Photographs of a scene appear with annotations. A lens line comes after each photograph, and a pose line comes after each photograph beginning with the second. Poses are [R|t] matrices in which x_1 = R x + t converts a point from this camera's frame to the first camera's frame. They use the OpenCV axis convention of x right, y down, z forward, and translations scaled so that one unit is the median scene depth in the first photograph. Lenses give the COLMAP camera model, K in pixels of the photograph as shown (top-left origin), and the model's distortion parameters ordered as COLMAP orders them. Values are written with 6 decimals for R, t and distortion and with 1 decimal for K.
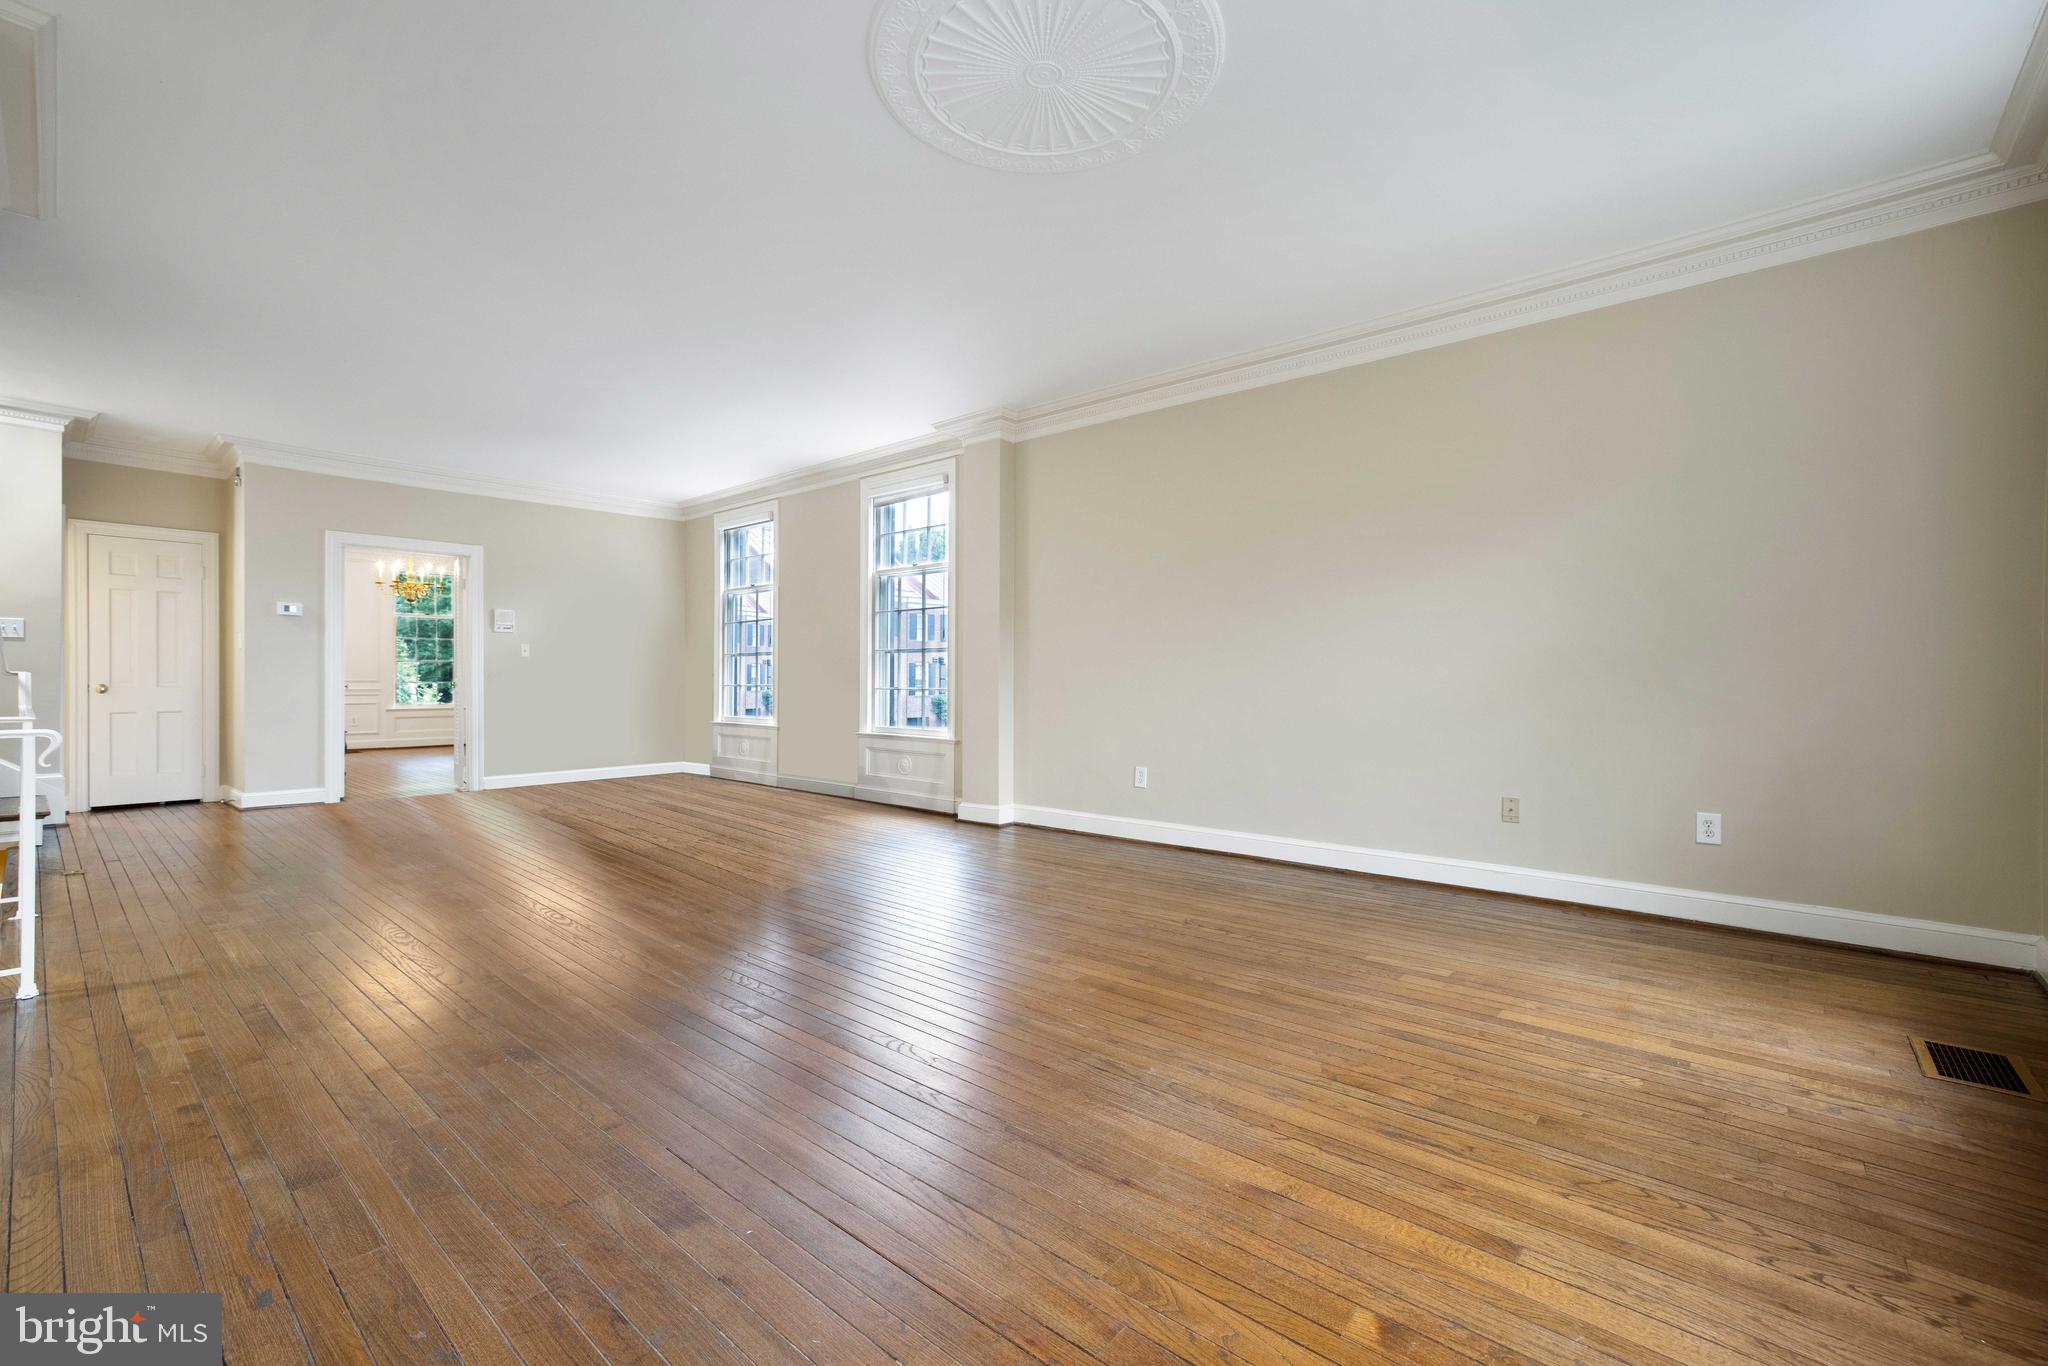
lens RADIAL K [[878.7, 0, 1012.1], [0, 878.7, 681.3], [0, 0, 1]] dist [-0.022479, 0.012640]
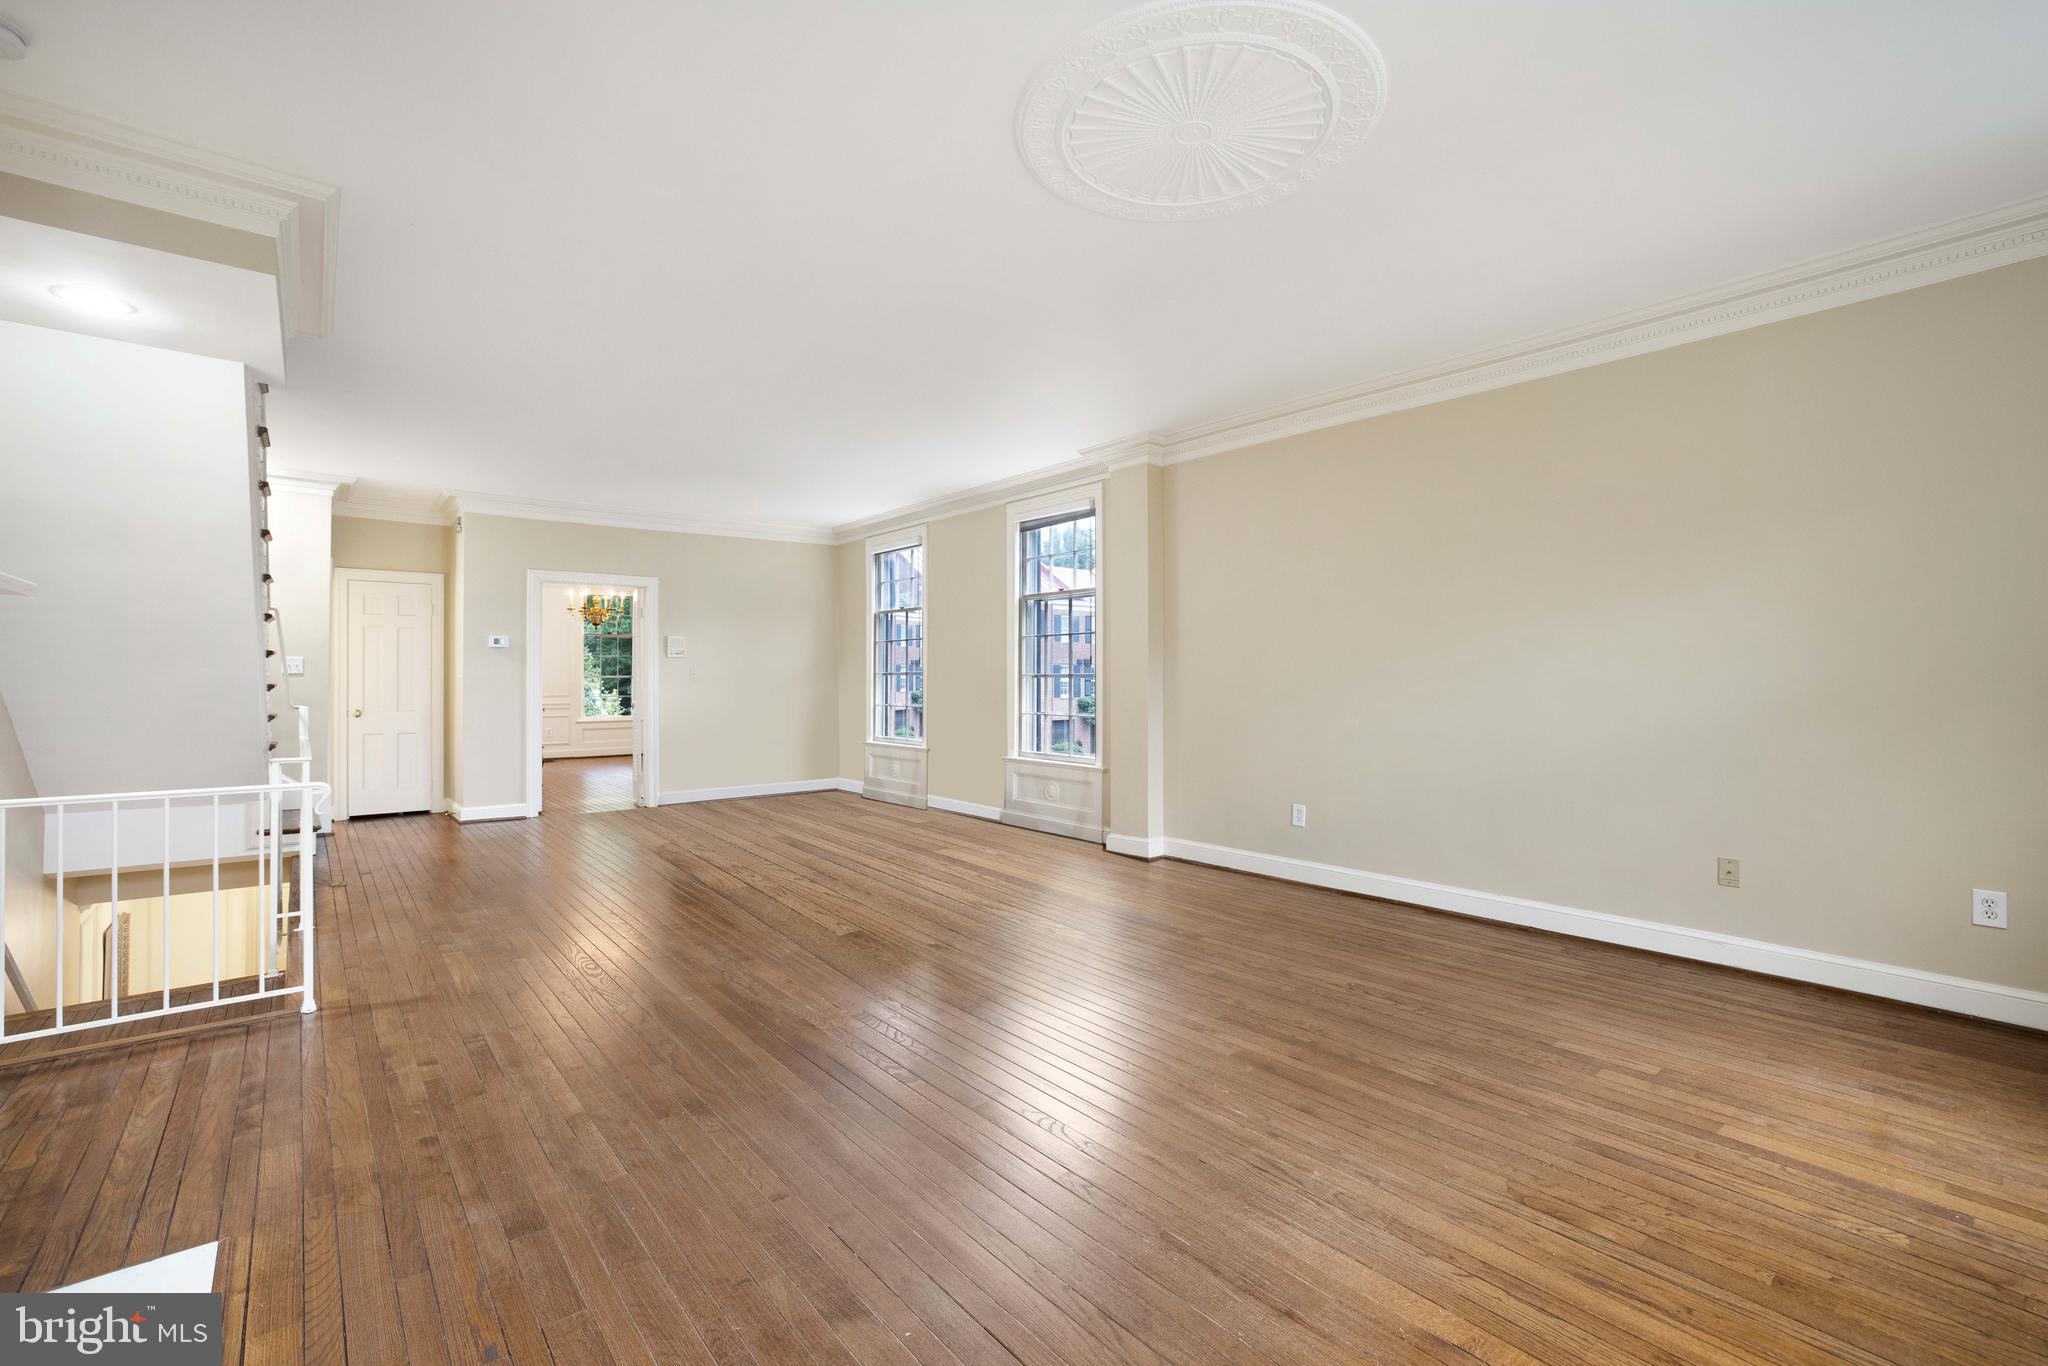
lens RADIAL K [[890.2, 0, 1007.8], [0, 890.2, 670.4], [0, 0, 1]] dist [-0.036682, 0.012626]
pose [[0.985974, -0.005098, -0.166824, -0.006575], [0.003077, 0.999919, -0.012367, -0.075332], [0.166873, 0.011680, 0.985909, -0.000012]]
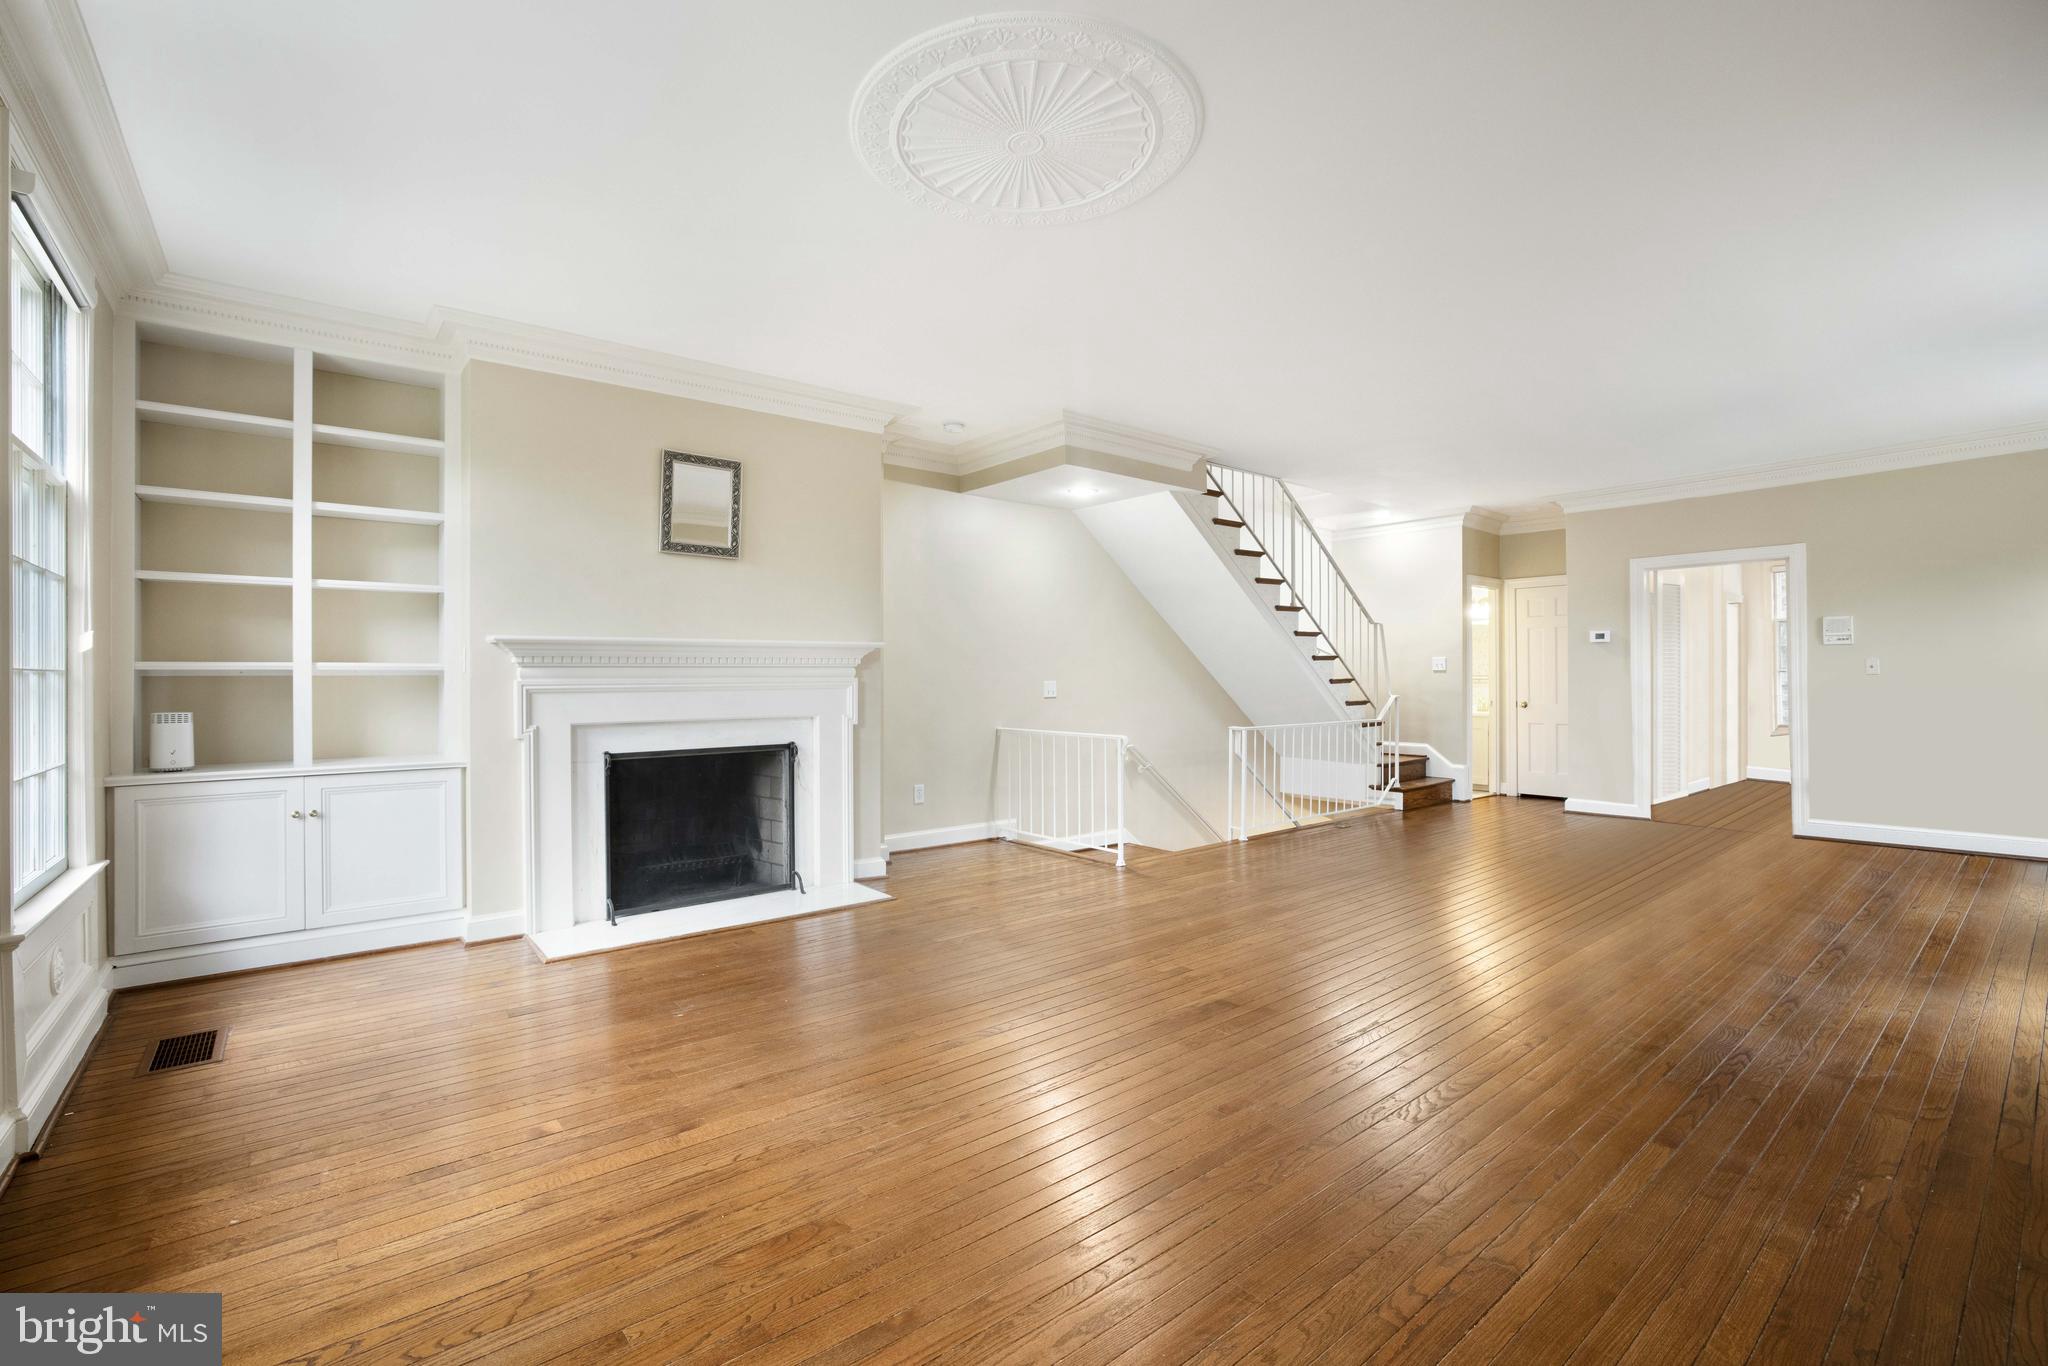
lens RADIAL K [[890.2, 0, 1007.2], [0, 890.2, 684.3], [0, 0, 1]] dist [-0.036682, 0.012626]
pose [[-0.170184, 0.008262, -0.985378, 0.974545], [0.002603, 0.999965, 0.007934, -0.081544], [0.985409, -0.001215, -0.170200, 1.083438]]
